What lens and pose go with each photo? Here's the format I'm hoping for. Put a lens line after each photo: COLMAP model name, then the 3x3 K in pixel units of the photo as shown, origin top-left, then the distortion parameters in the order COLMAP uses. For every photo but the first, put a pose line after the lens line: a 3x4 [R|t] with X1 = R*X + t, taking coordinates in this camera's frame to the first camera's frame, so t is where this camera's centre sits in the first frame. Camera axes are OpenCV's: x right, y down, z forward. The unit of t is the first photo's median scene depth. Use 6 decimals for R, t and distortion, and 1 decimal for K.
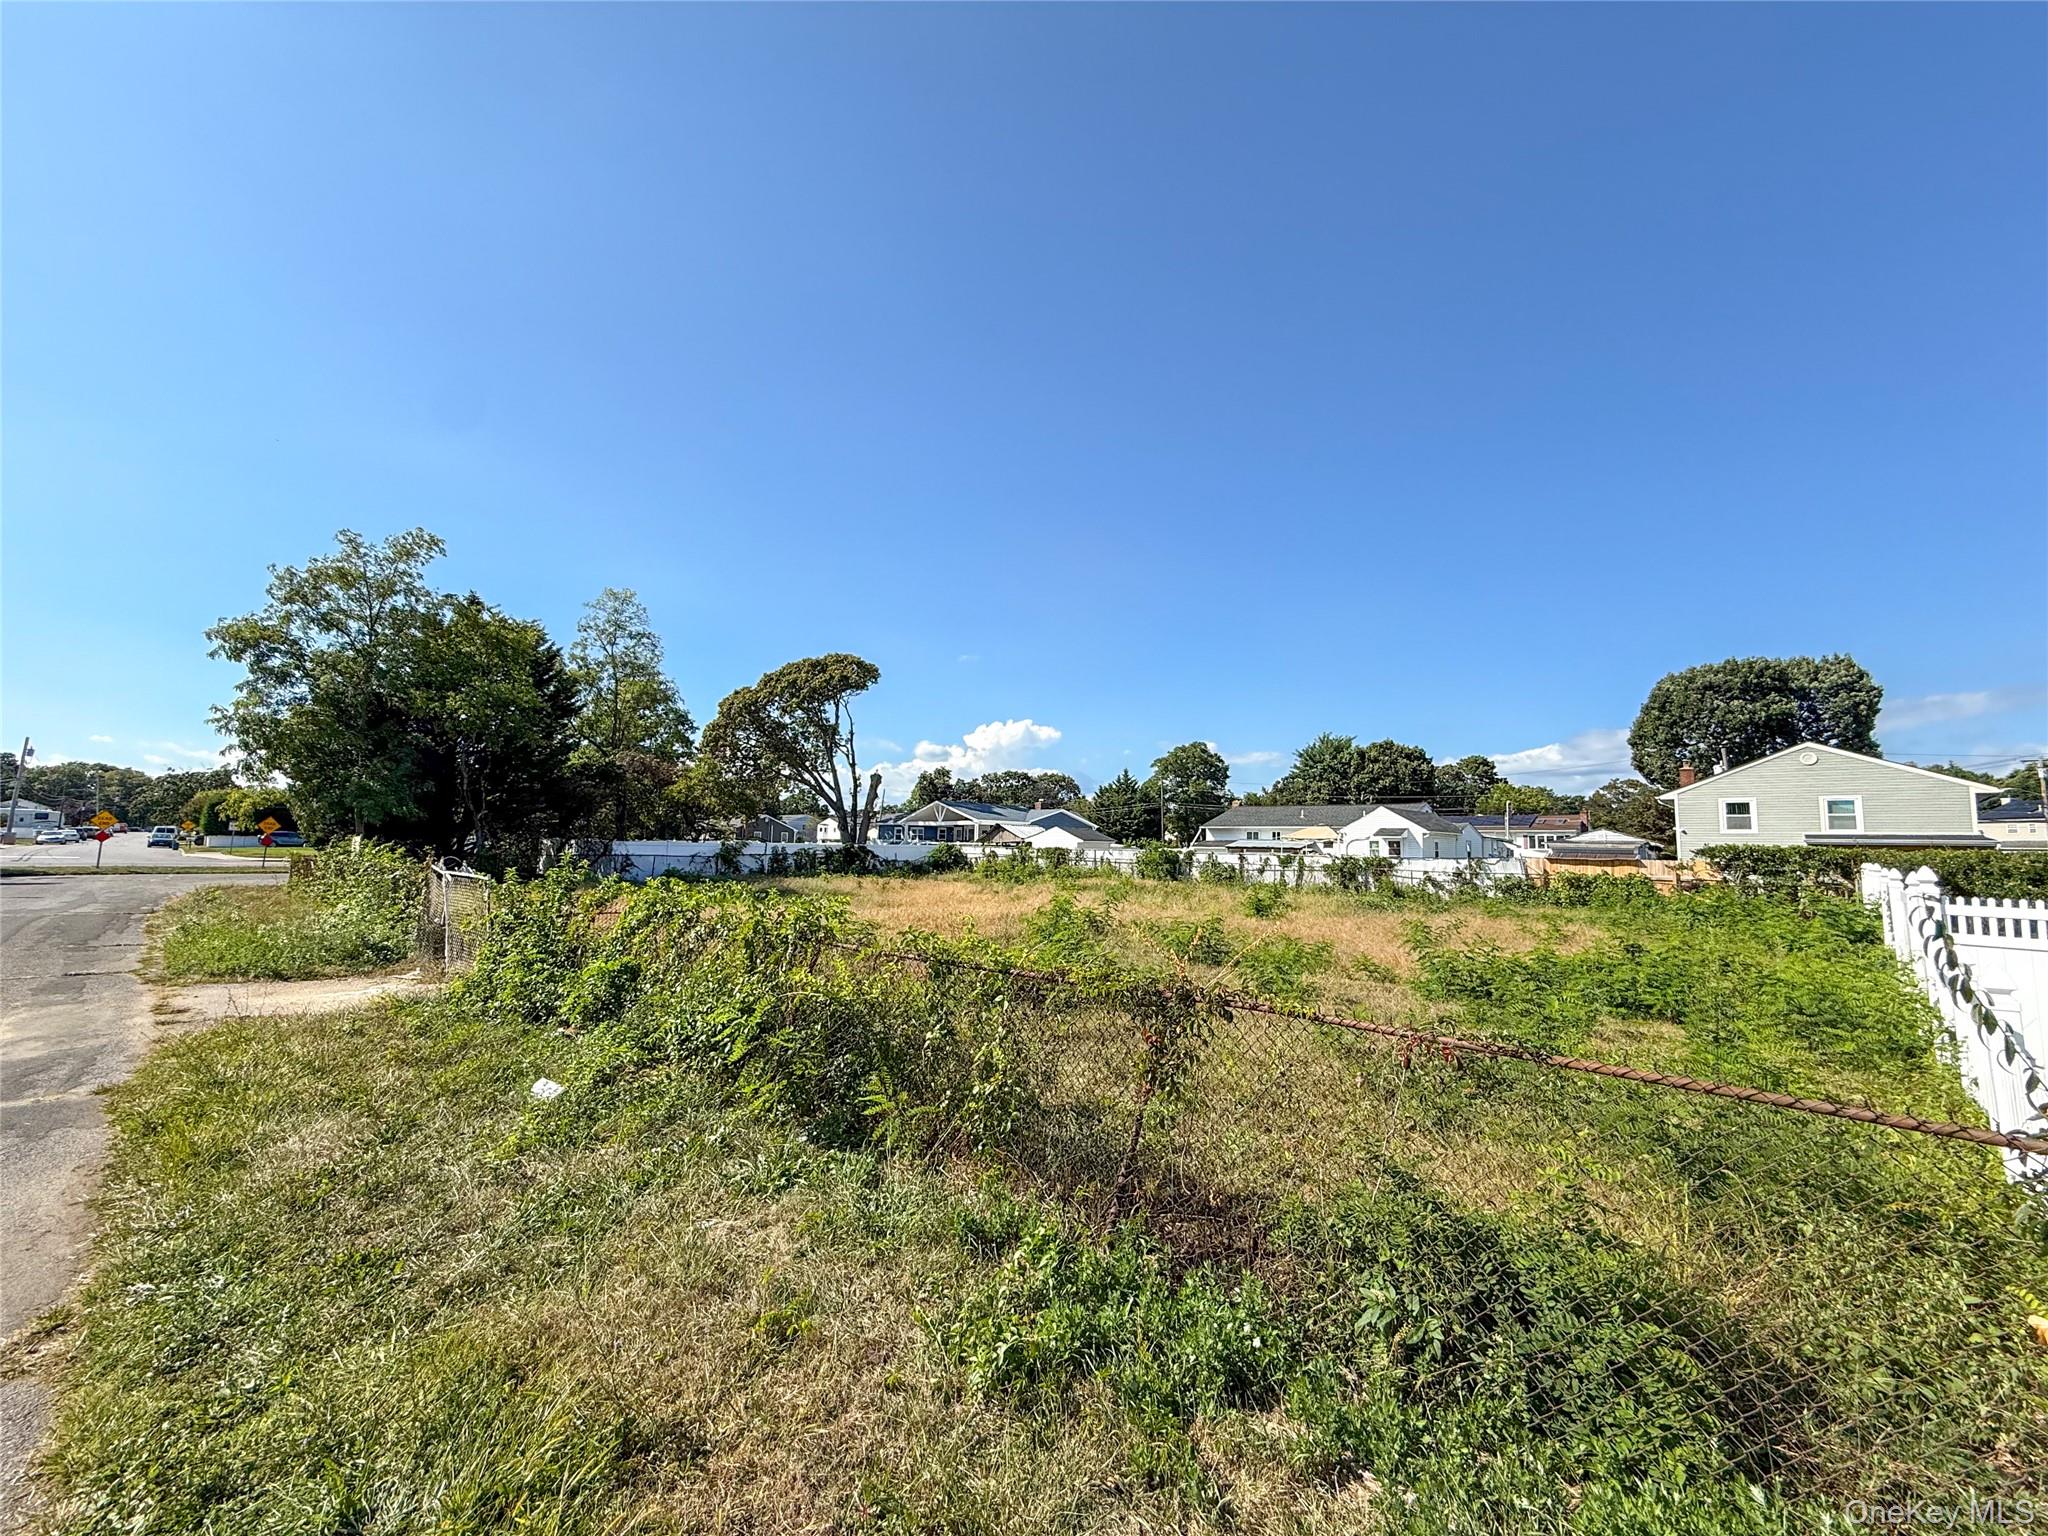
lens RADIAL K [[813.4, 0, 1017.7], [0, 813.4, 771.3], [0, 0, 1]] dist [-0.001328, 0.000268]
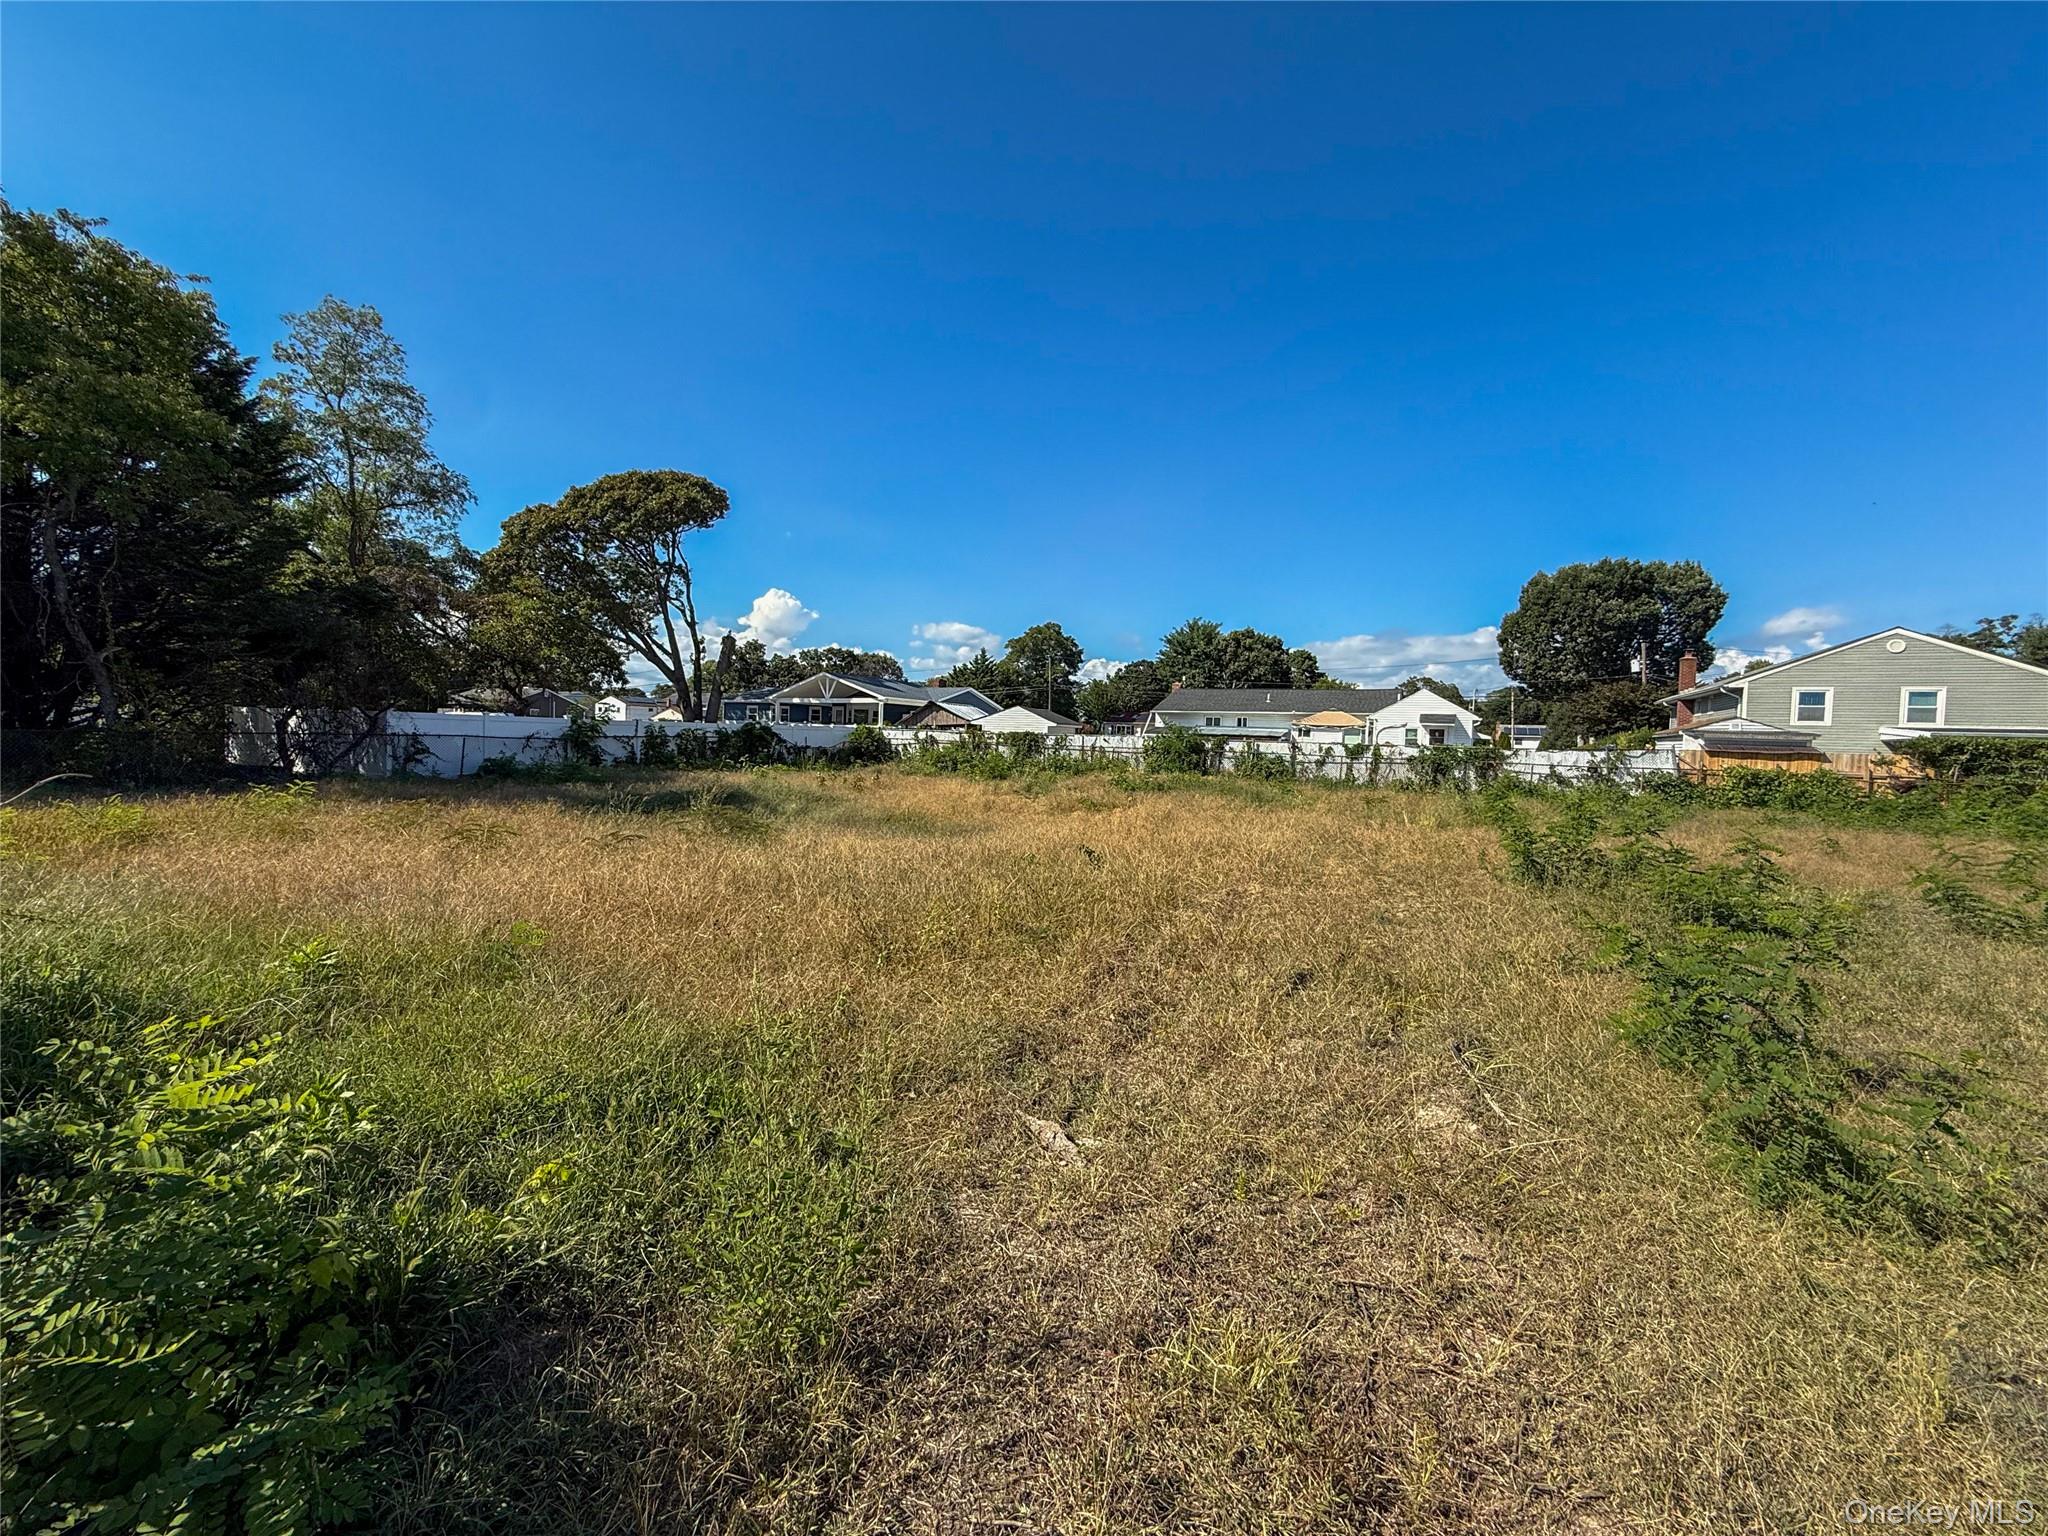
lens RADIAL K [[813.4, 0, 1017.7], [0, 813.4, 771.3], [0, 0, 1]] dist [-0.001328, 0.000268]
pose [[0.964249, -0.000020, 0.264996, -0.150459], [-0.036380, 0.990522, 0.132450, 0.024168], [-0.262487, -0.137355, 0.955109, 0.216869]]
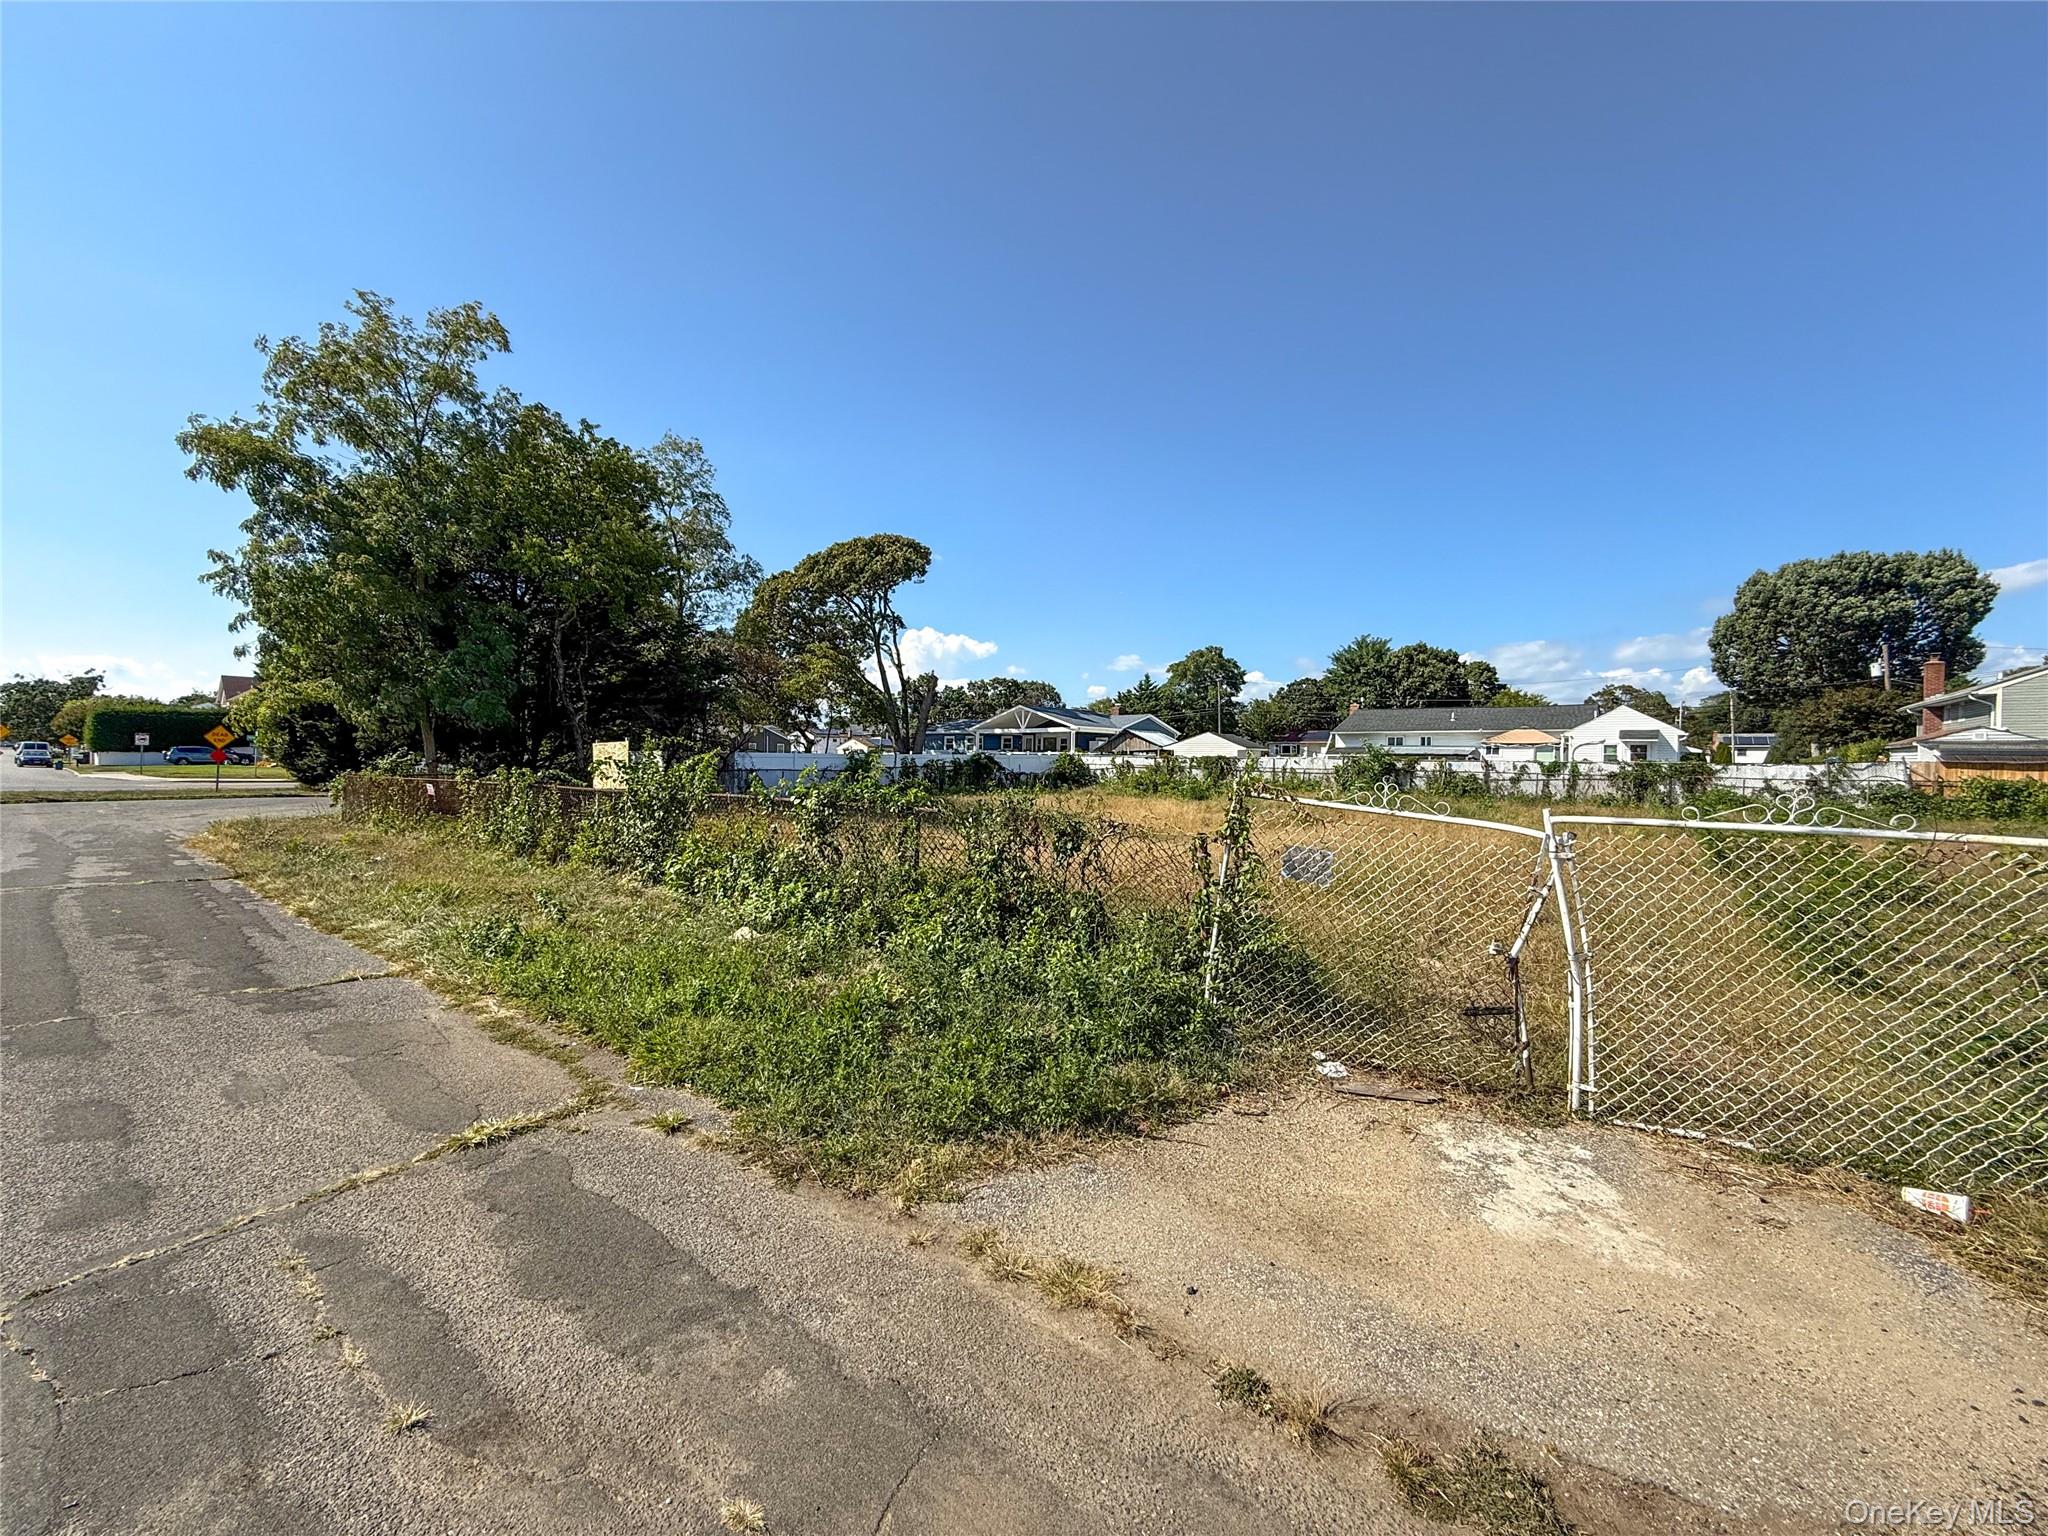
lens RADIAL K [[813.4, 0, 1017.7], [0, 813.4, 771.3], [0, 0, 1]] dist [-0.001328, 0.000268]
pose [[0.995990, -0.010441, 0.088856, -0.214167], [0.000697, 0.994042, 0.108996, 0.013885], [-0.089465, -0.108497, 0.990063, 0.145818]]
